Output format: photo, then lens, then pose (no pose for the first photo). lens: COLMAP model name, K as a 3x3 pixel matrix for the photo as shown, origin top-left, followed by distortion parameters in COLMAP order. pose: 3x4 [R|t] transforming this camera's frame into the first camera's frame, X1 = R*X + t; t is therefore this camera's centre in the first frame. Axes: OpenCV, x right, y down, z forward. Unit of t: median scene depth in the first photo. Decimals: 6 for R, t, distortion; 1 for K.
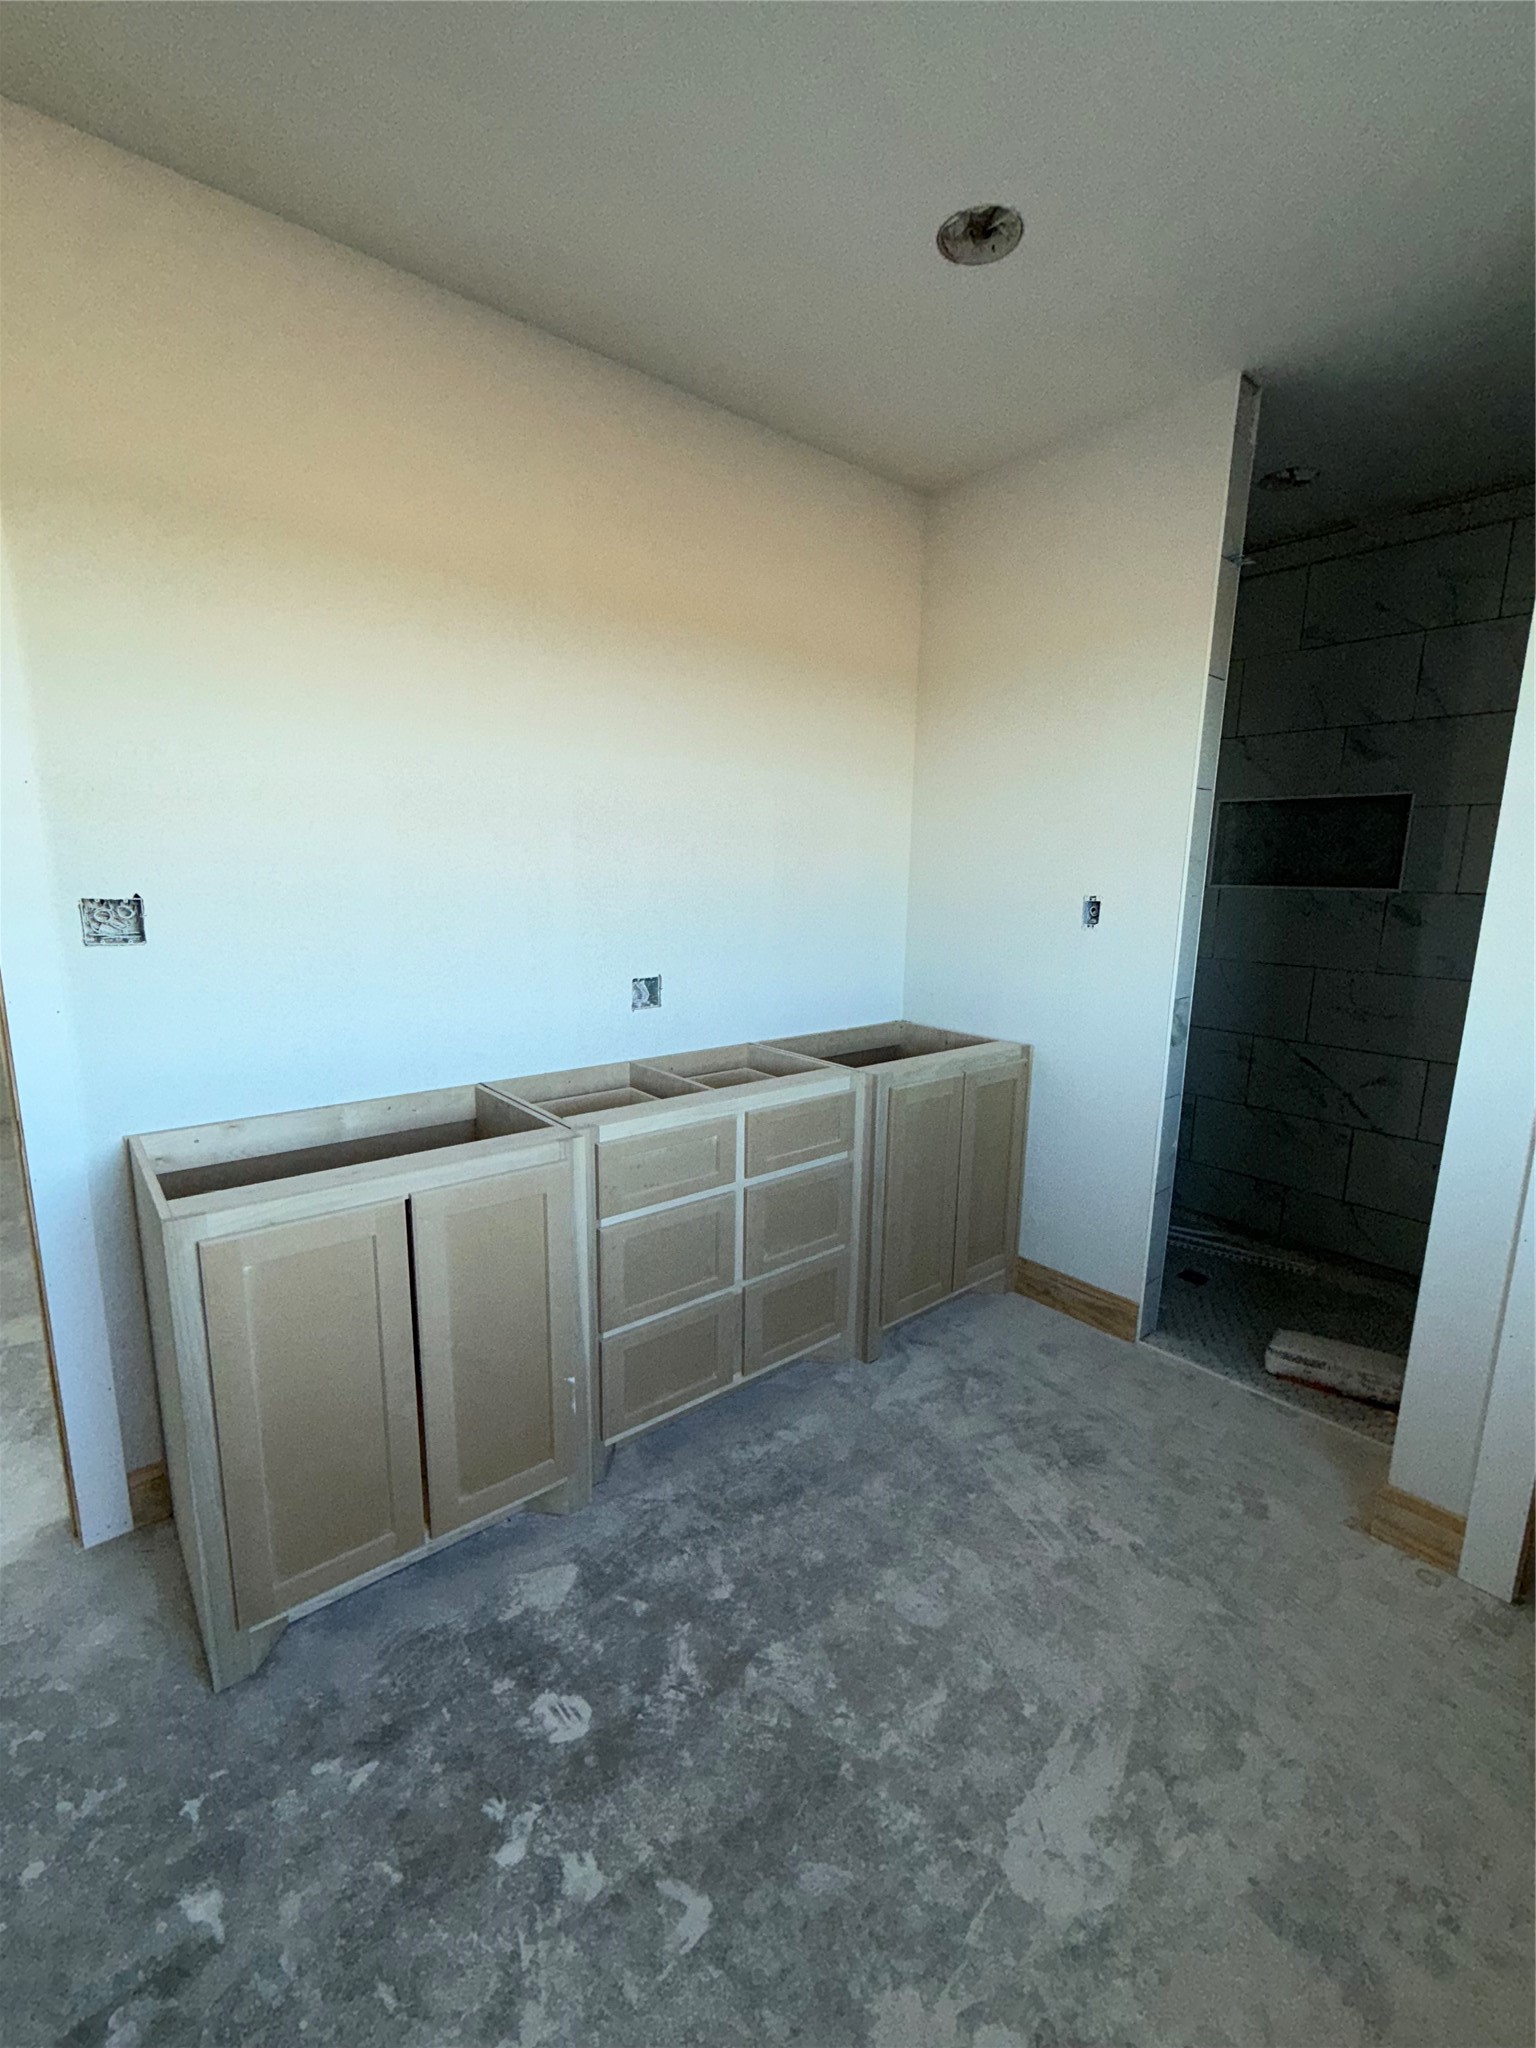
lens RADIAL K [[871.7, 0, 769.2], [0, 871.7, 1030.6], [0, 0, 1]] dist [-0.001493, 0.000241]
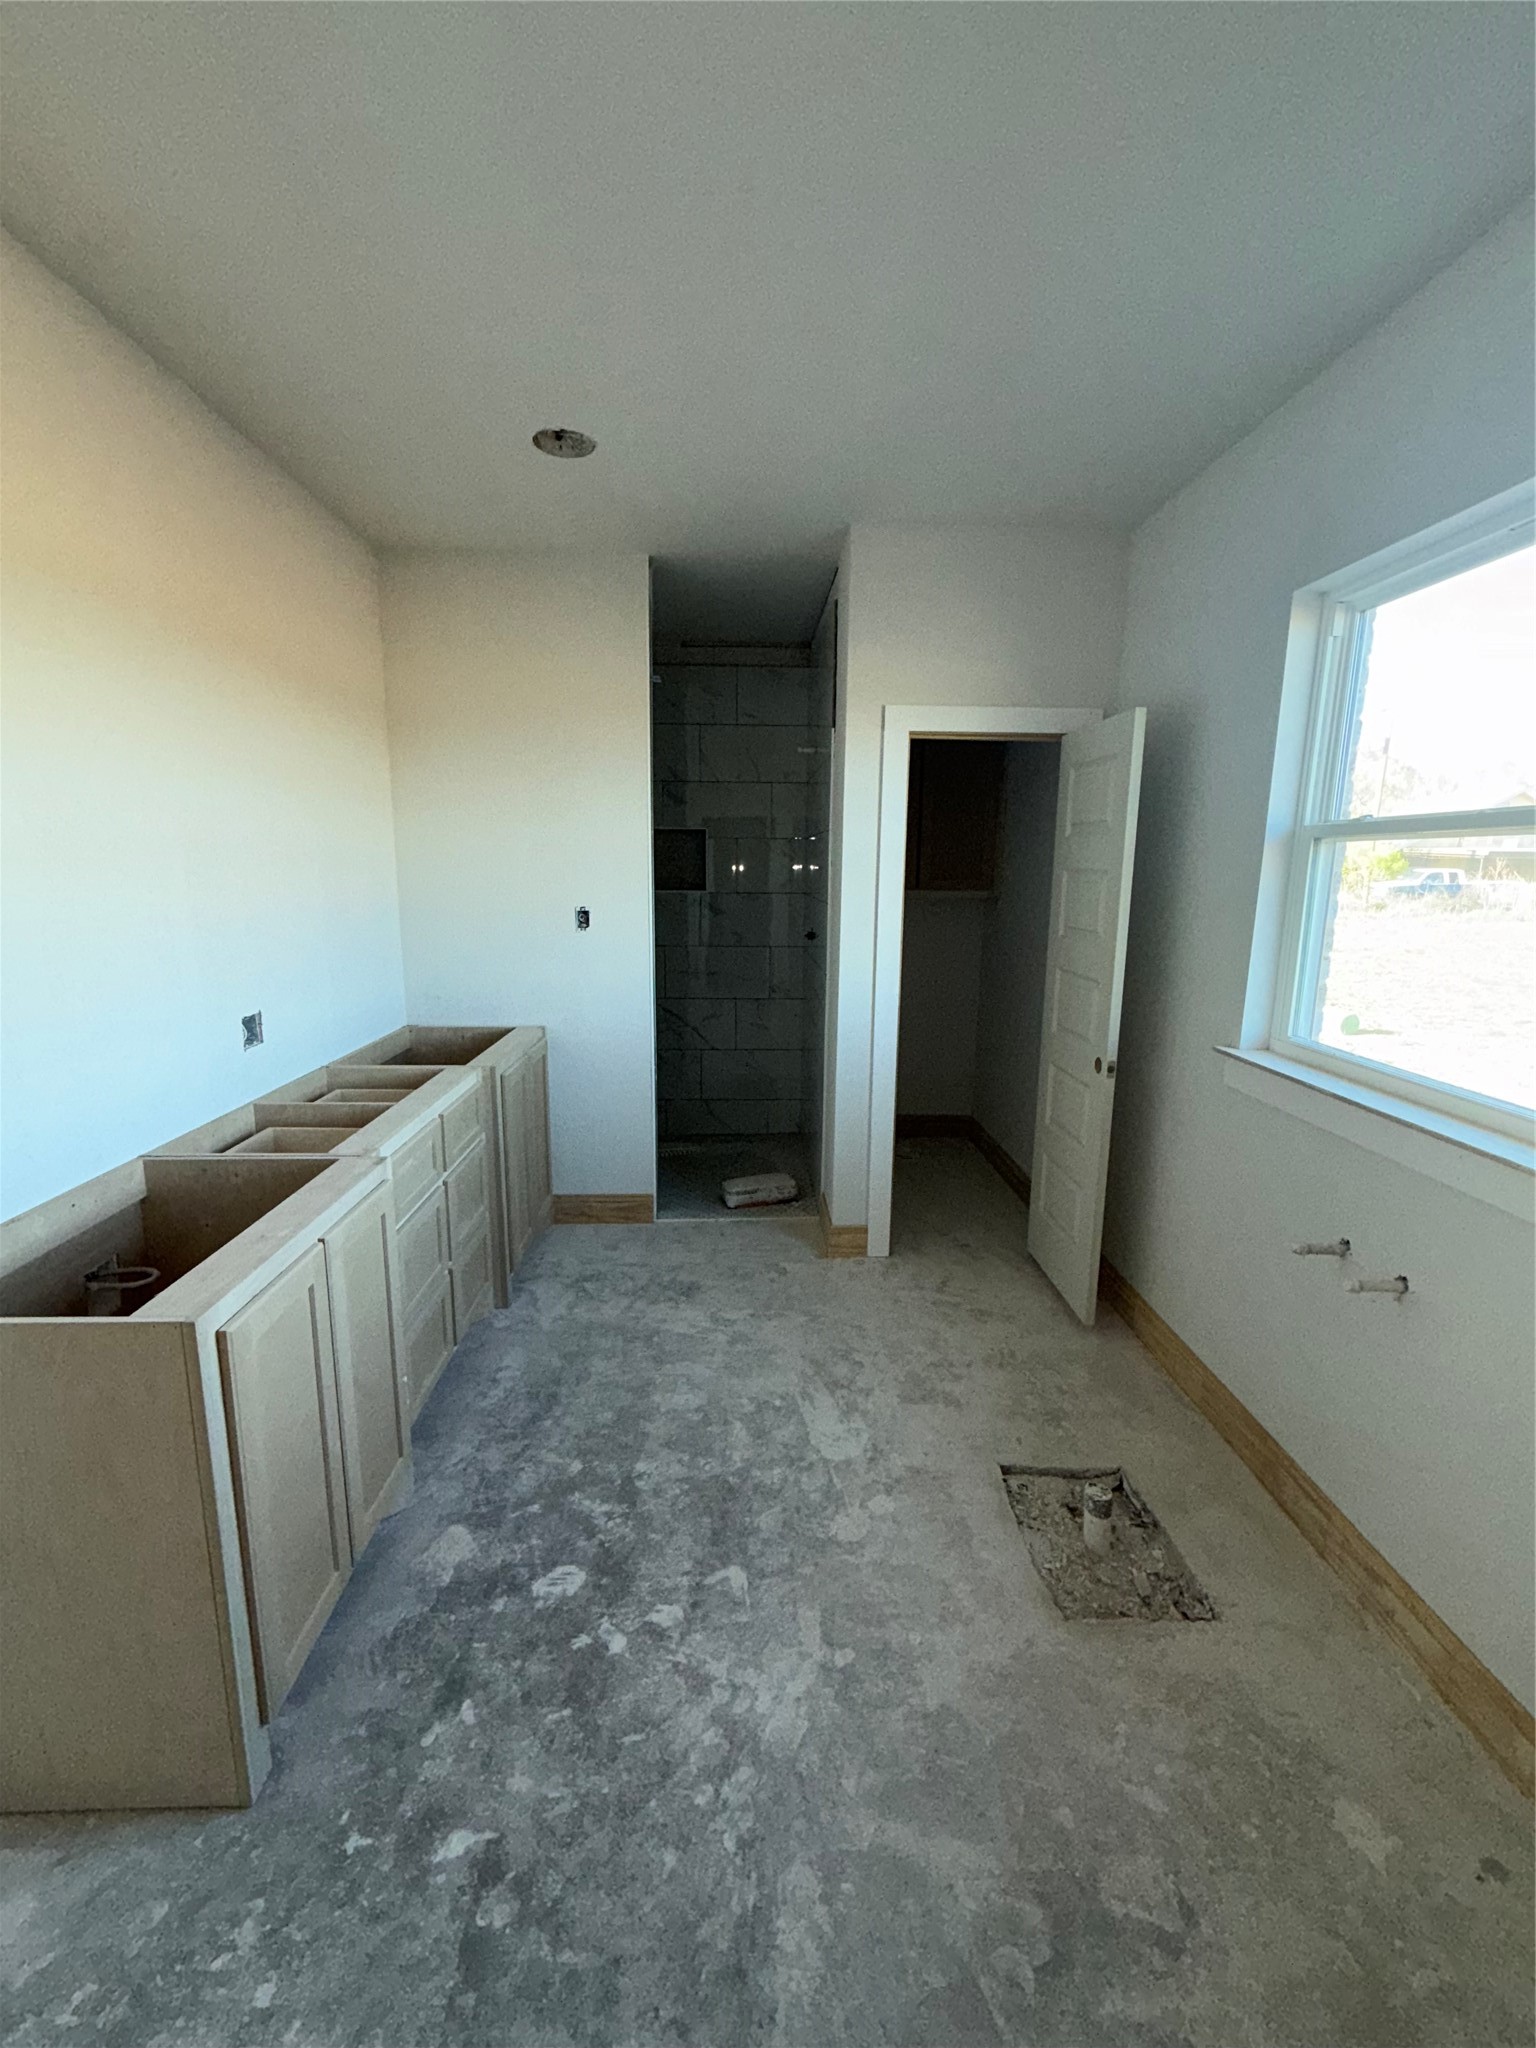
lens RADIAL K [[871.7, 0, 769.2], [0, 871.7, 1030.6], [0, 0, 1]] dist [-0.001493, 0.000241]
pose [[0.615390, -0.158573, 0.772107, -0.809069], [0.146754, 0.985477, 0.085427, -0.063422], [-0.774441, 0.060739, 0.629724, -0.077567]]
